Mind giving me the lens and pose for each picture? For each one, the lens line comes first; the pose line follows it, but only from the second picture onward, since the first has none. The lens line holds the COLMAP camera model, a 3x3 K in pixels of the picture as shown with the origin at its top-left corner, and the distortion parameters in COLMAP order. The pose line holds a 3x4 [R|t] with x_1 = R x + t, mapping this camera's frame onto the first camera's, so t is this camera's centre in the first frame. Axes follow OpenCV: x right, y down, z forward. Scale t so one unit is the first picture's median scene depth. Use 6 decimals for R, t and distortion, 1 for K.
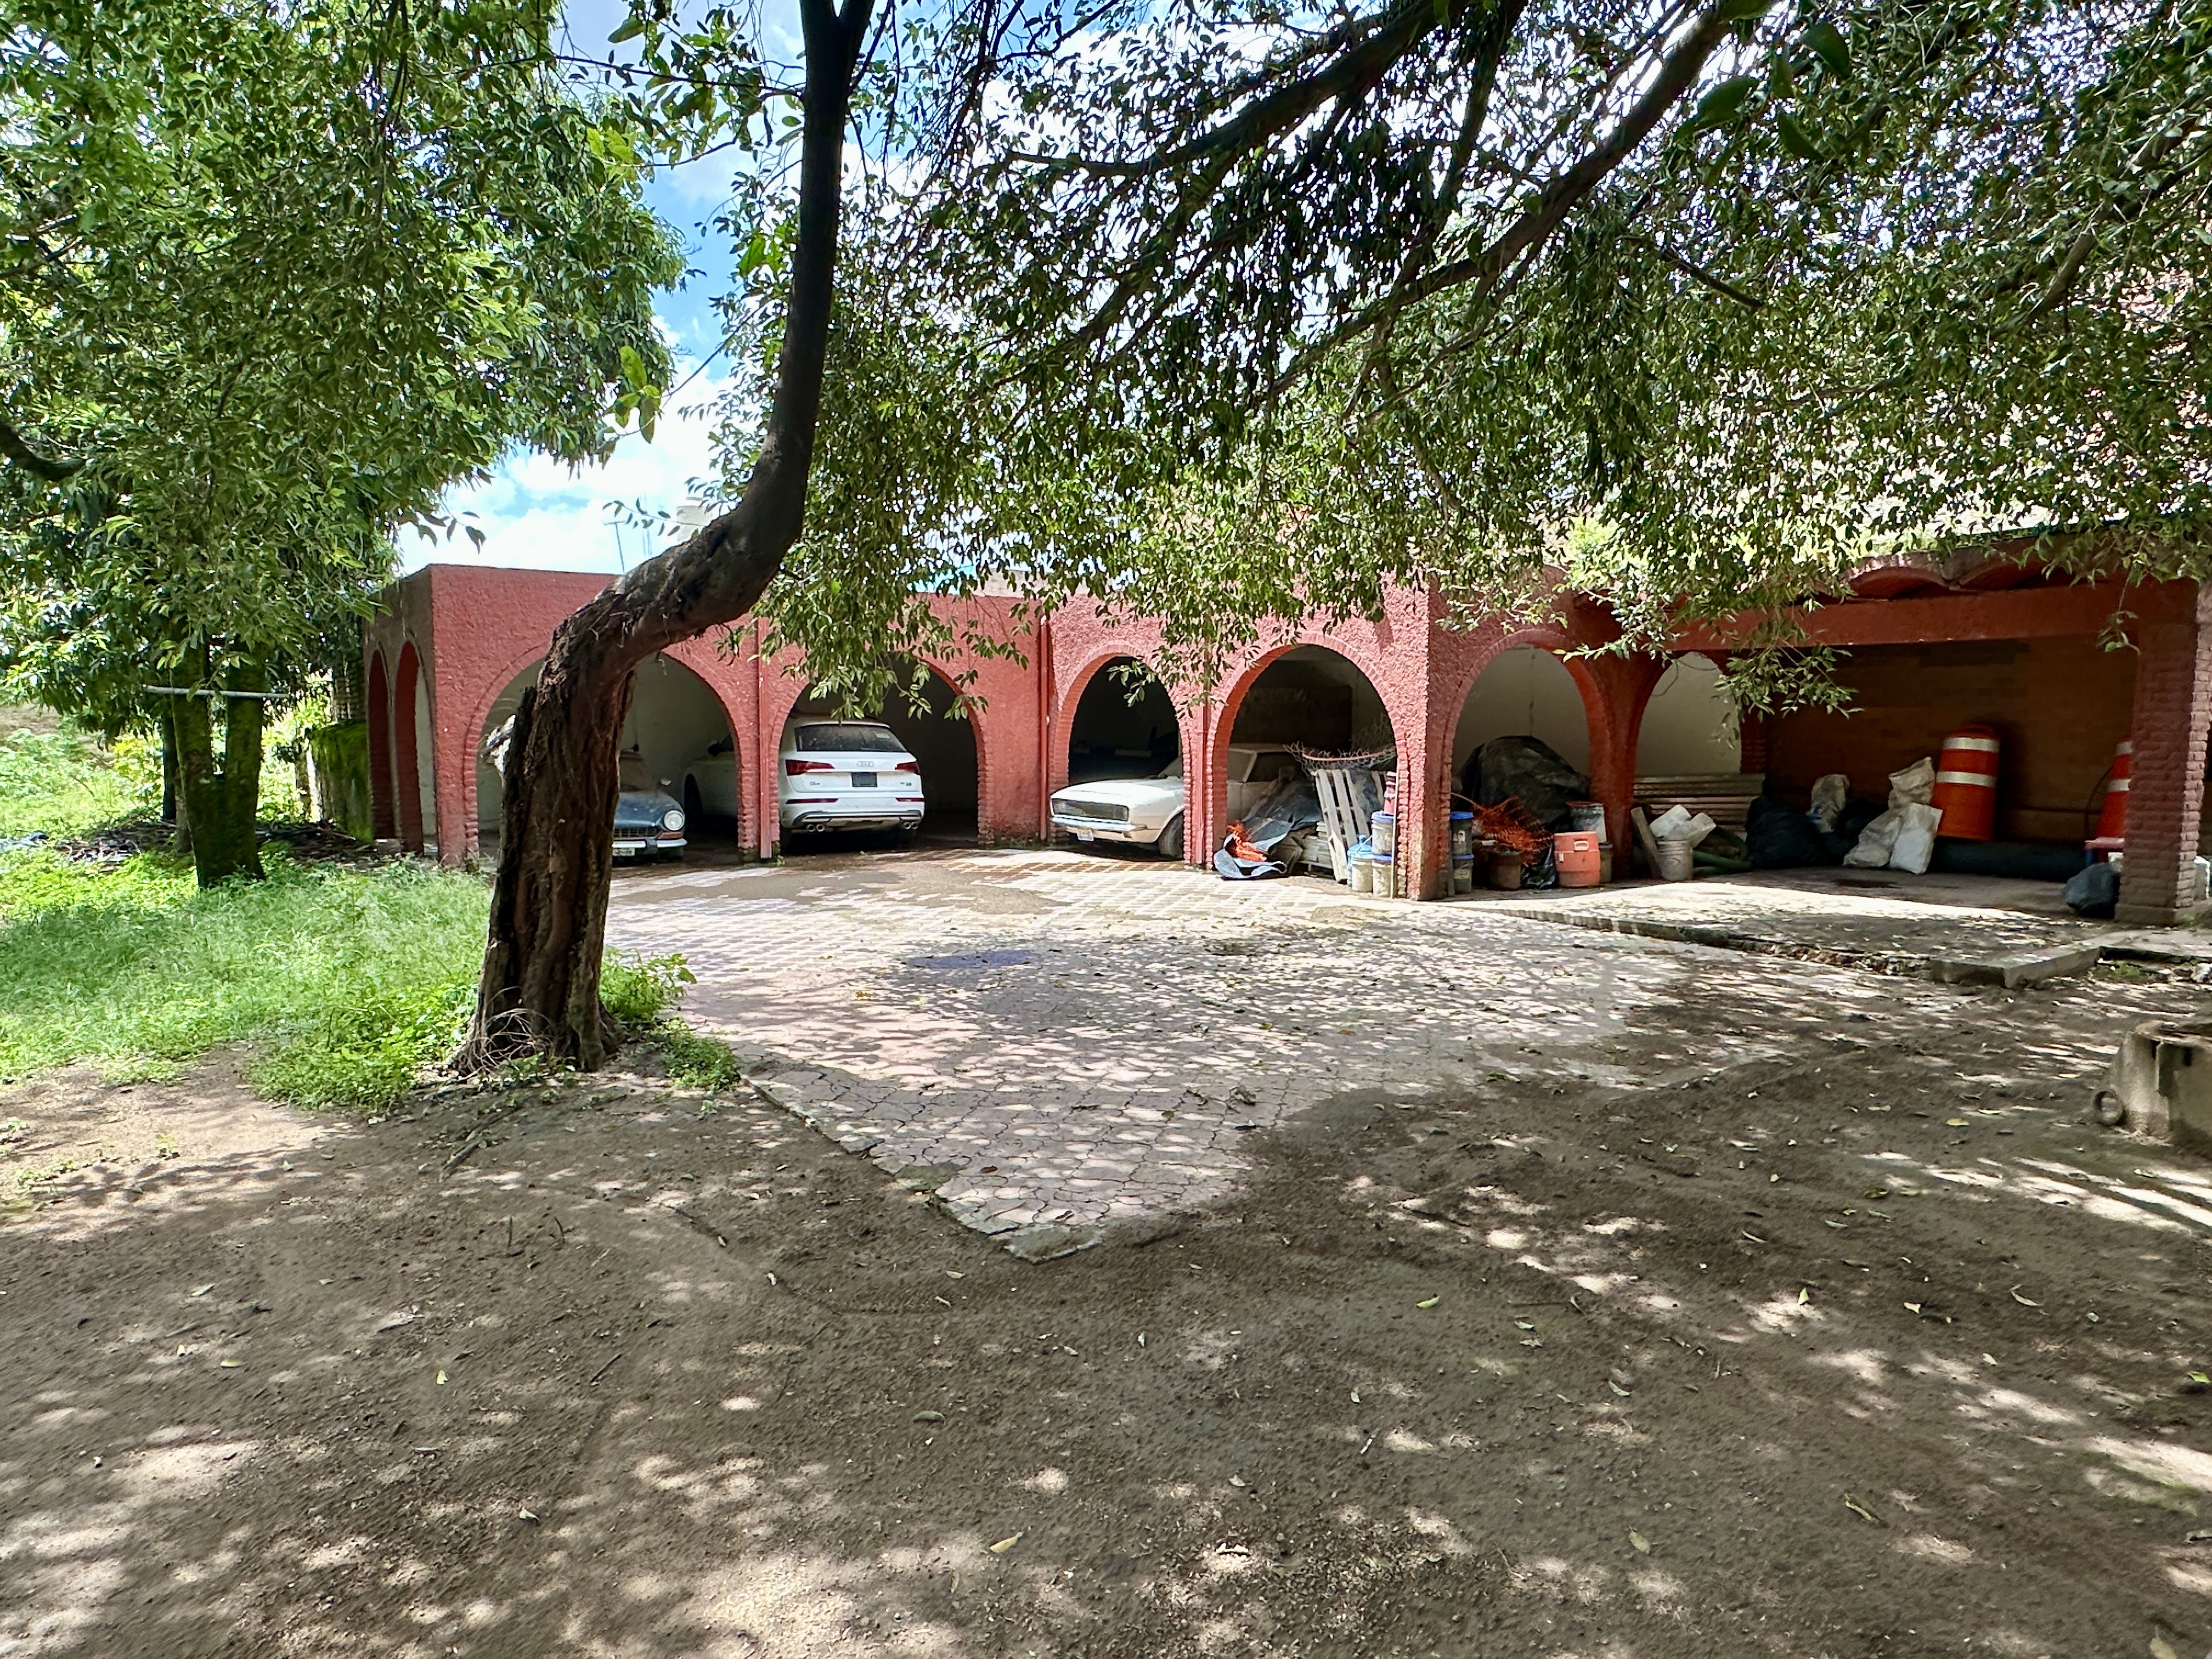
lens RADIAL K [[1308.9, 0, 1106.0], [0, 1308.9, 829.5], [0, 0, 1]] dist [-0.001731, -0.000318]
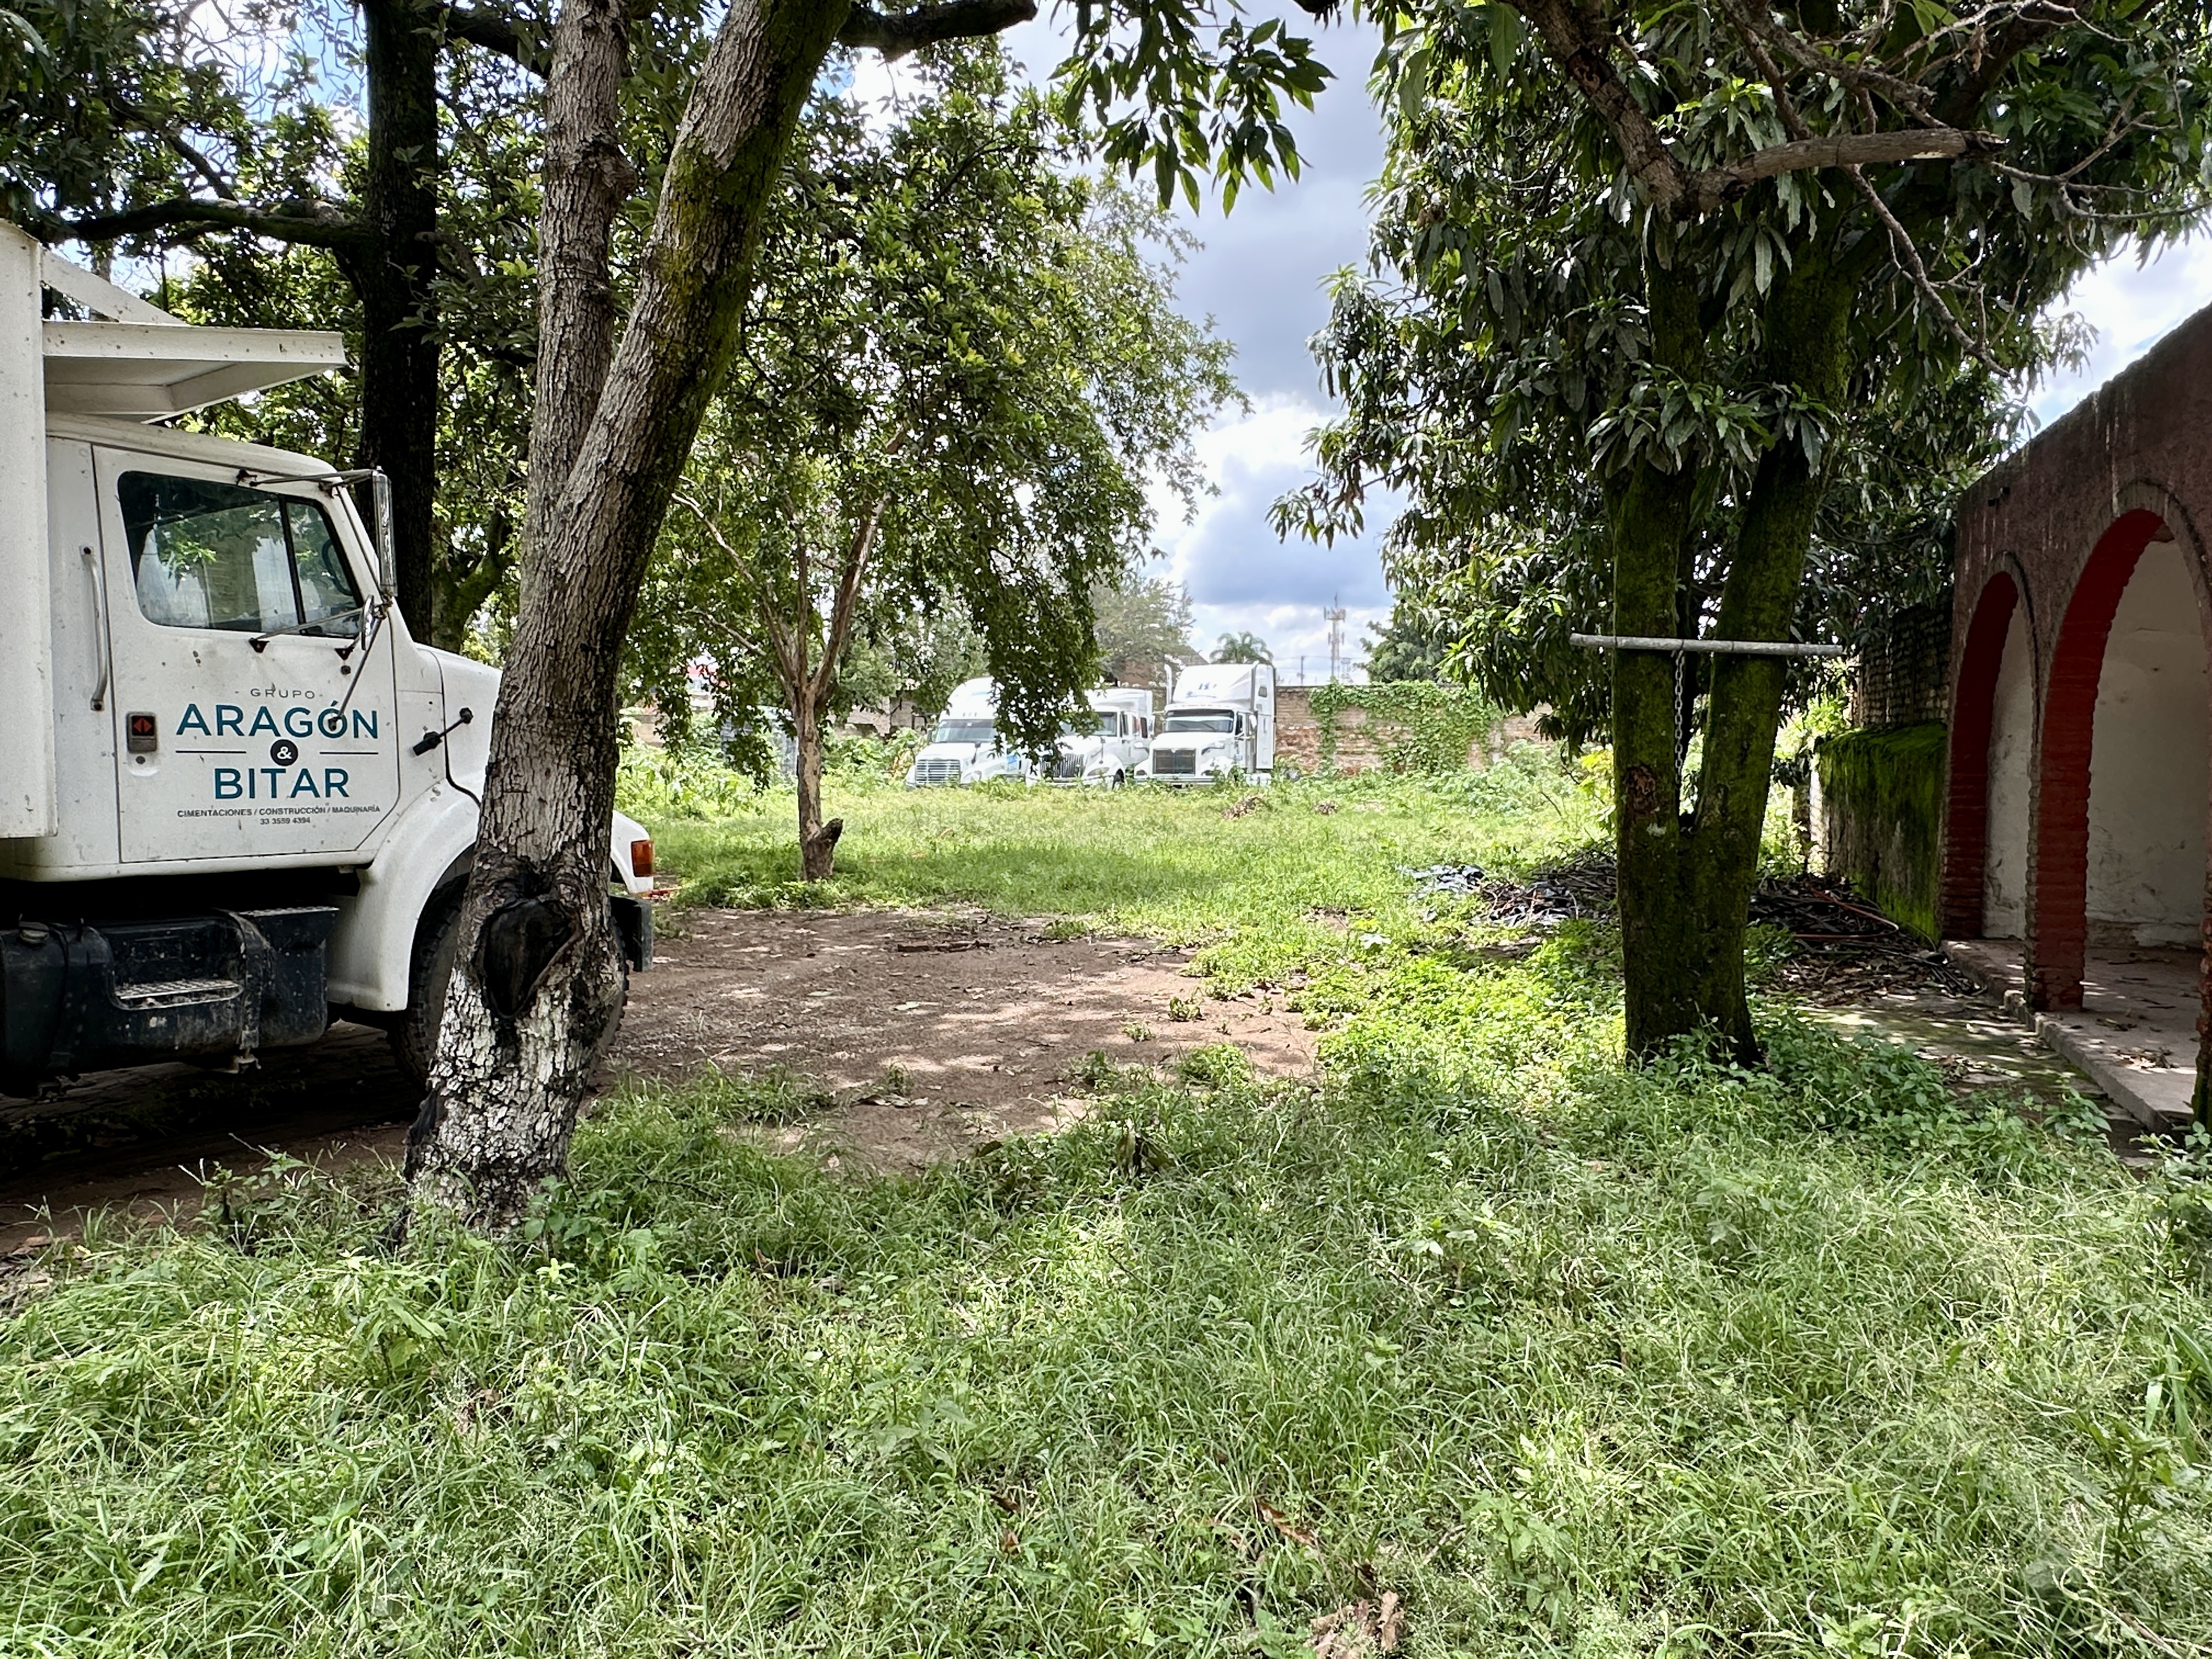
lens RADIAL K [[1383.1, 0, 1106.0], [0, 1383.1, 829.5], [0, 0, 1]] dist [0.003344, -0.000601]
pose [[0.536998, 0.062663, -0.841253, -0.286890], [-0.078064, 0.996650, 0.024407, -0.026093], [0.839964, 0.052565, 0.540091, 0.430382]]
